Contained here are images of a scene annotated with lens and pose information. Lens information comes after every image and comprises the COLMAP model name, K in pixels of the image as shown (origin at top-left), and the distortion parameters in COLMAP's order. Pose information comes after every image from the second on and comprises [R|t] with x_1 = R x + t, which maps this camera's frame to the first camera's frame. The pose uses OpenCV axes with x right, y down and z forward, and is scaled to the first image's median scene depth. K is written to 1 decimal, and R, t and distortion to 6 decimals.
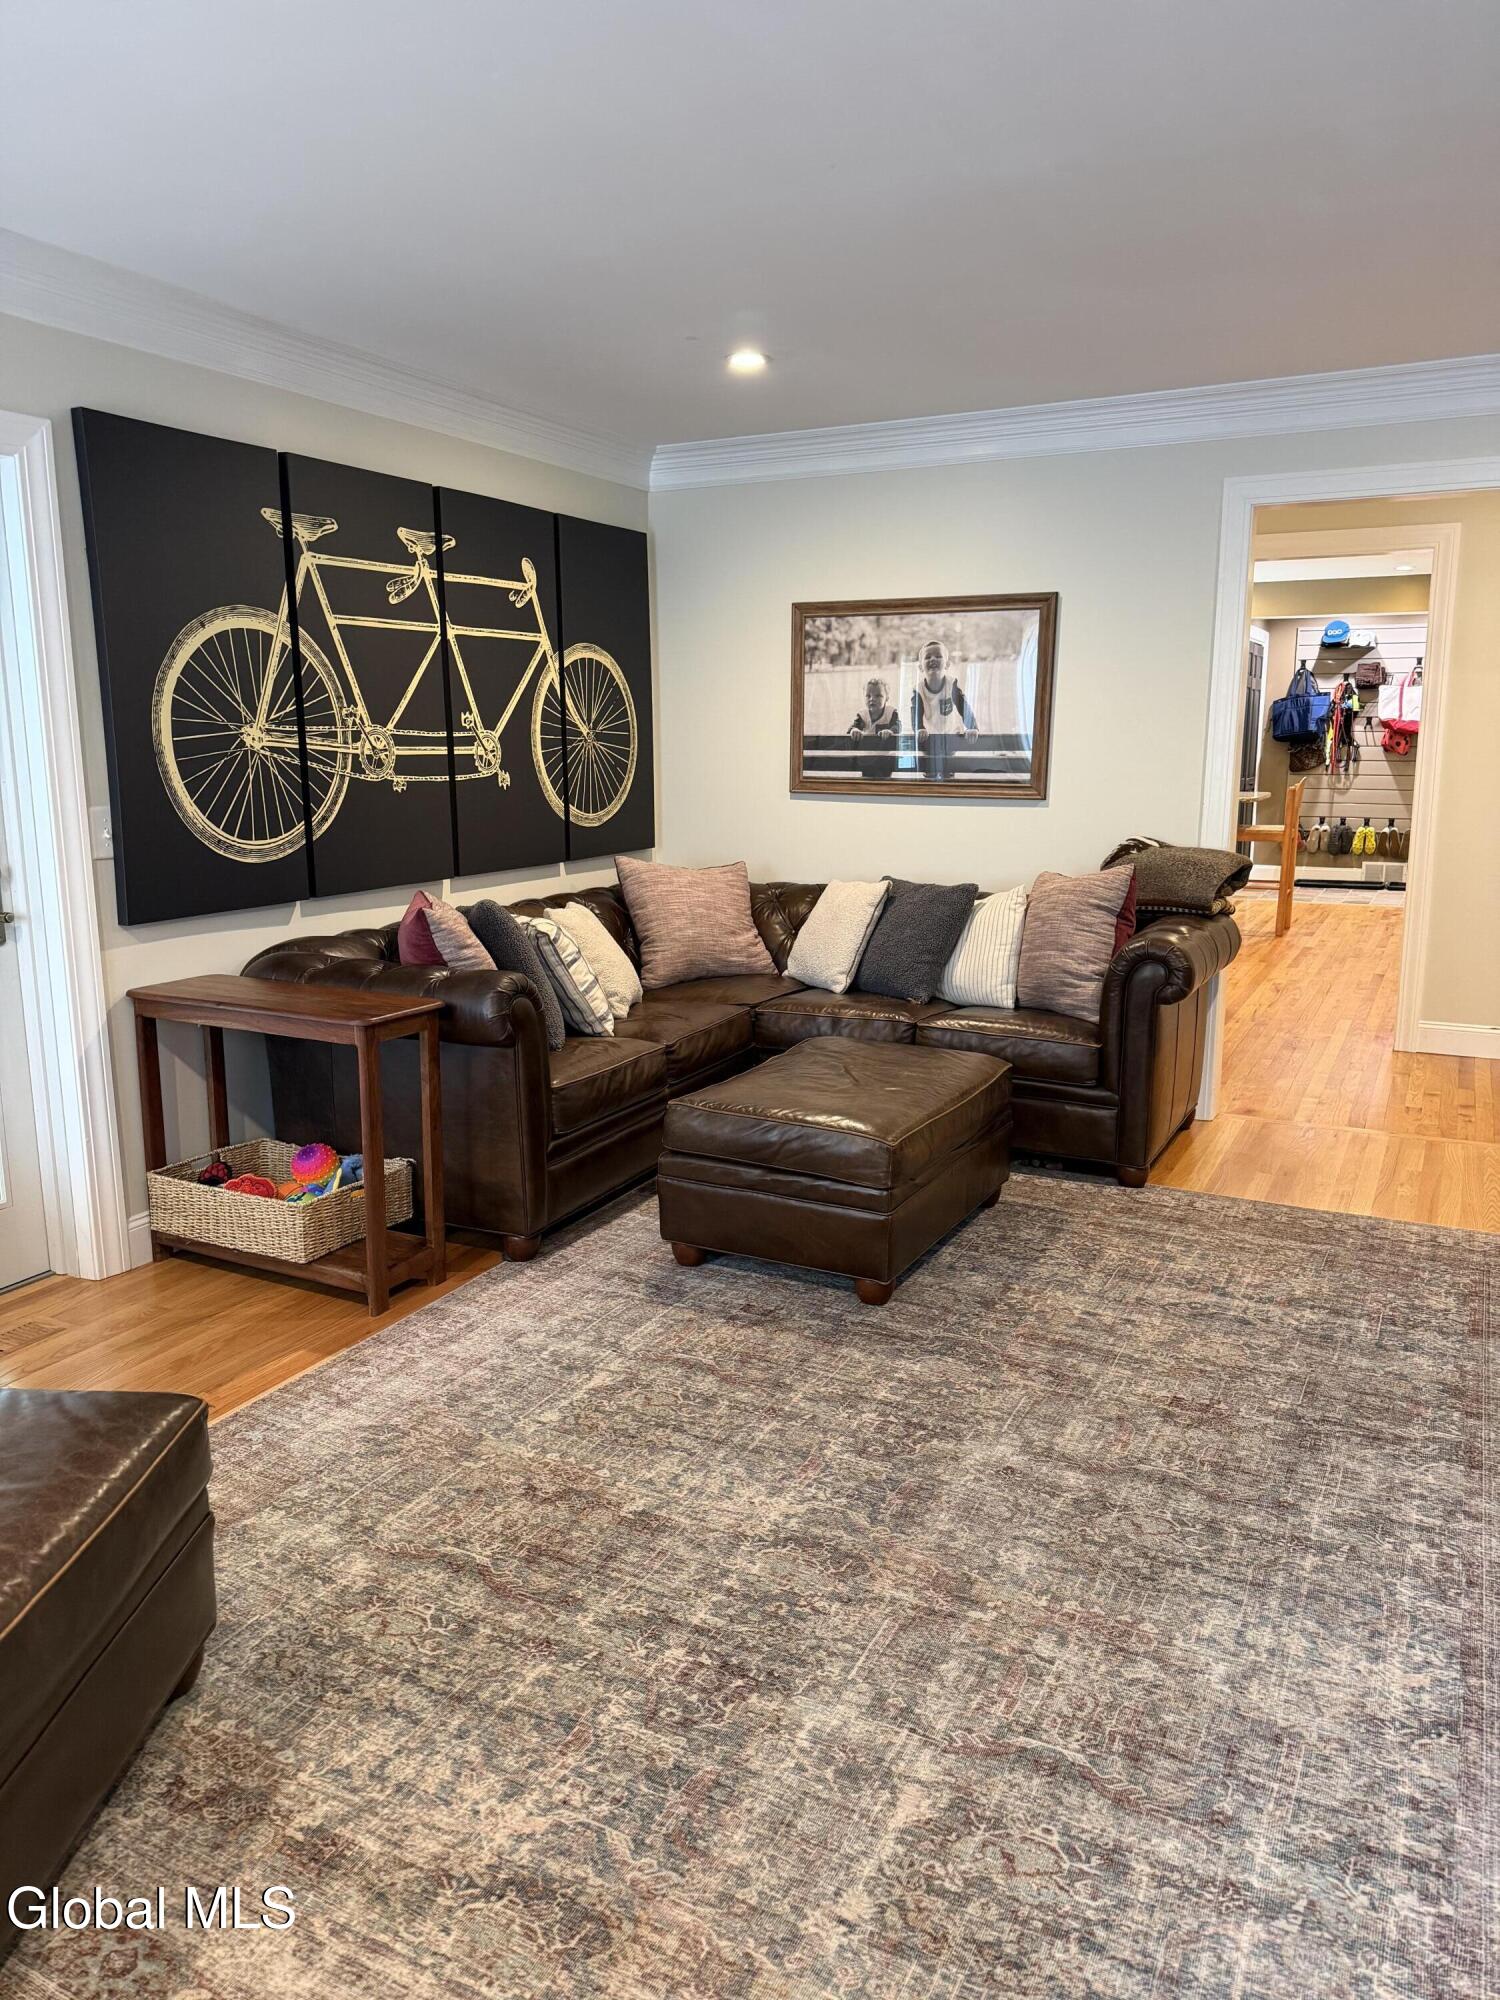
lens RADIAL K [[1407.9, 0, 749.2], [0, 1407.9, 994.3], [0, 0, 1]] dist [0.038220, -0.051626]
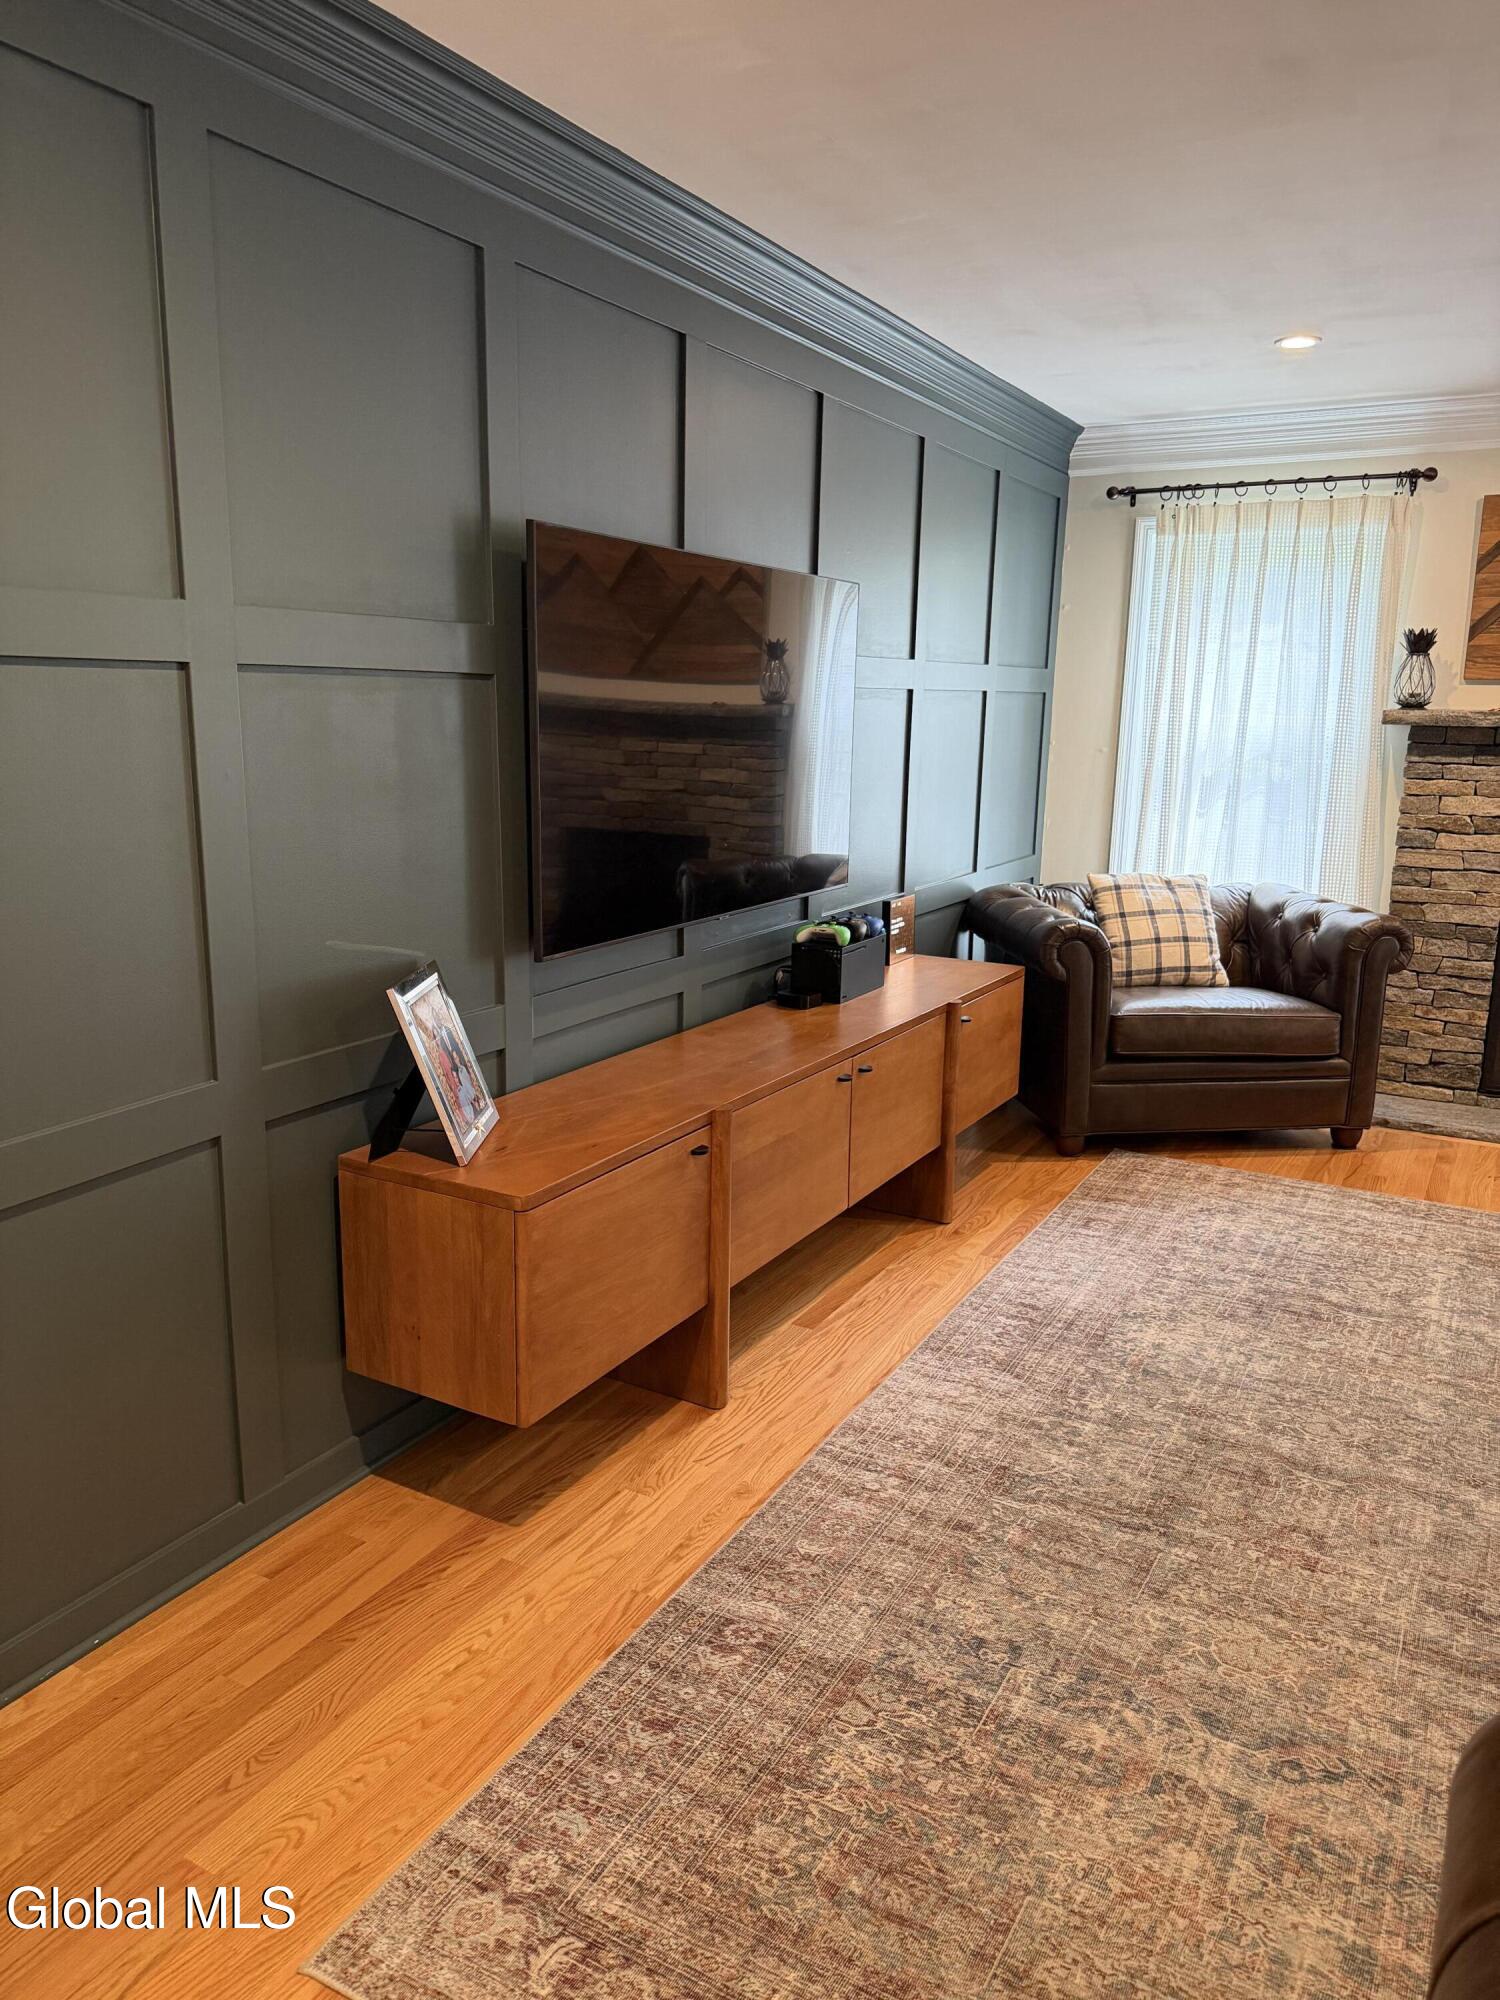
lens RADIAL K [[1407.9, 0, 747.8], [0, 1407.9, 995.9], [0, 0, 1]] dist [0.038220, -0.051626]
pose [[-0.999082, -0.023171, 0.036036, 0.786894], [-0.007371, 0.921549, 0.388192, -0.432060], [-0.042203, 0.387570, -0.920874, 2.134547]]
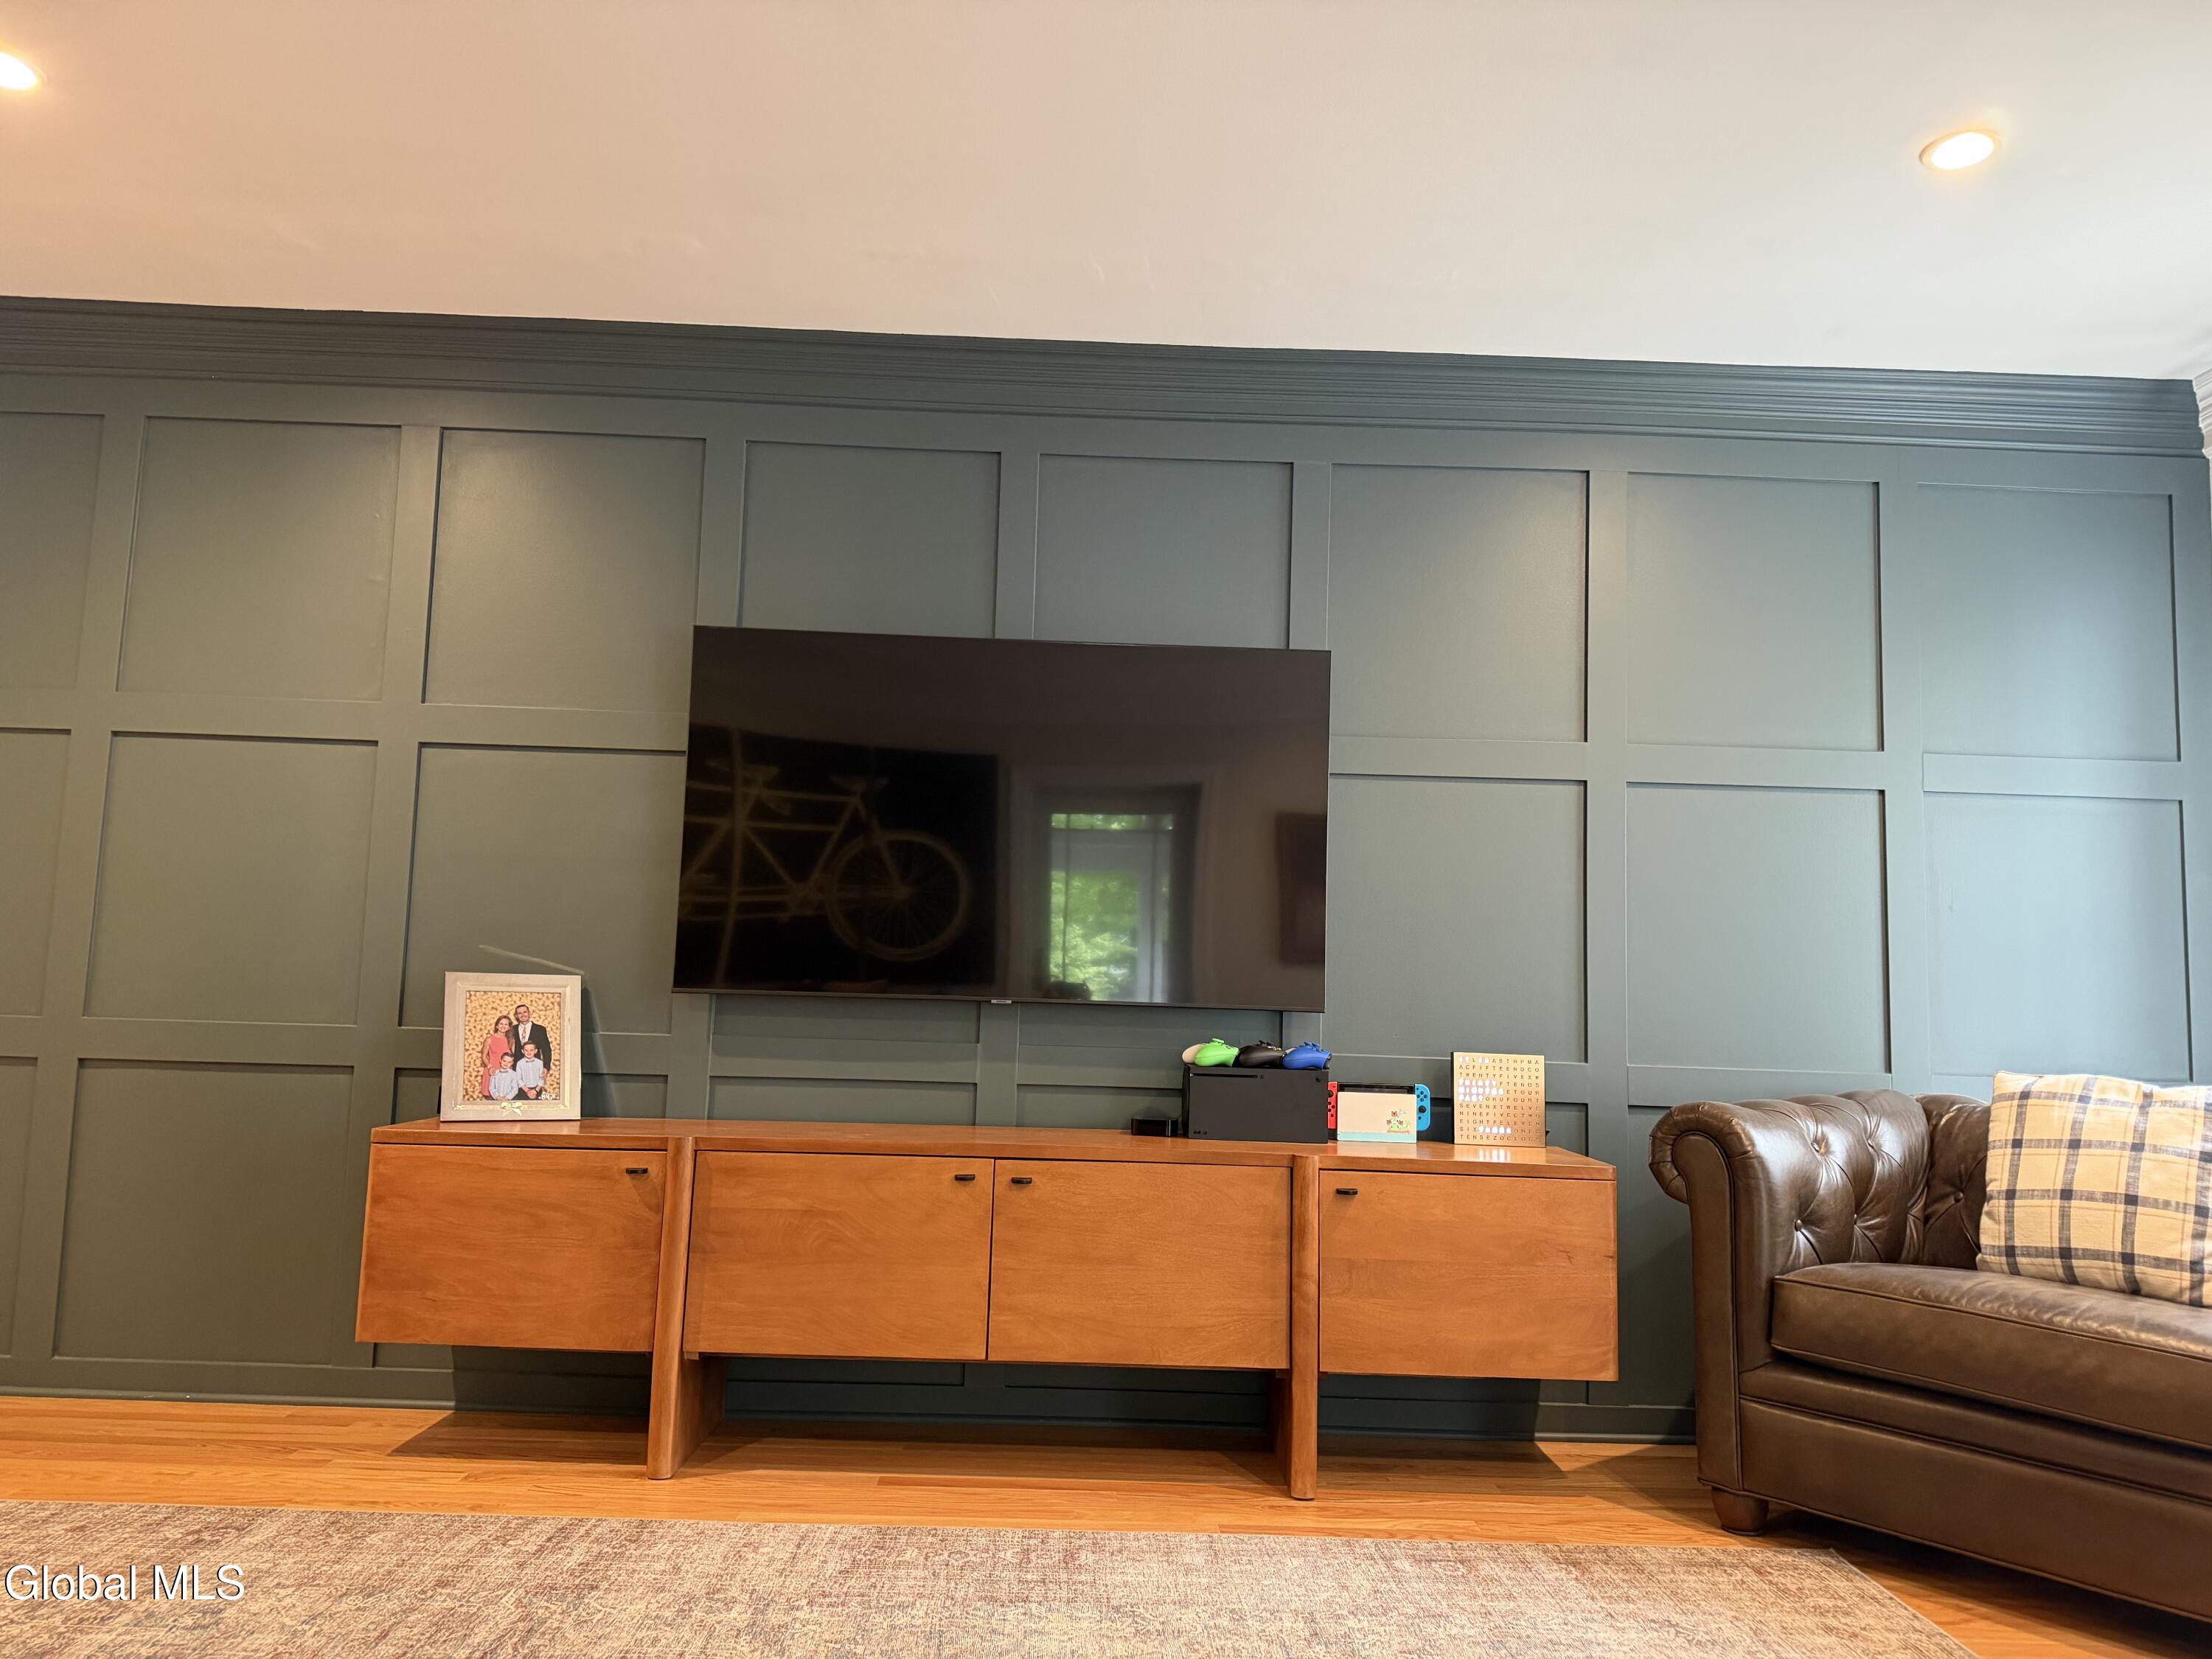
lens RADIAL K [[1557.1, 0, 1086.2], [0, 1557.1, 886.1], [0, 0, 1]] dist [0.038220, -0.051626]
pose [[-0.469927, 0.048253, 0.881385, -0.513011], [0.135526, 0.990610, 0.018025, -0.049795], [-0.872239, 0.127921, -0.472054, 1.331593]]
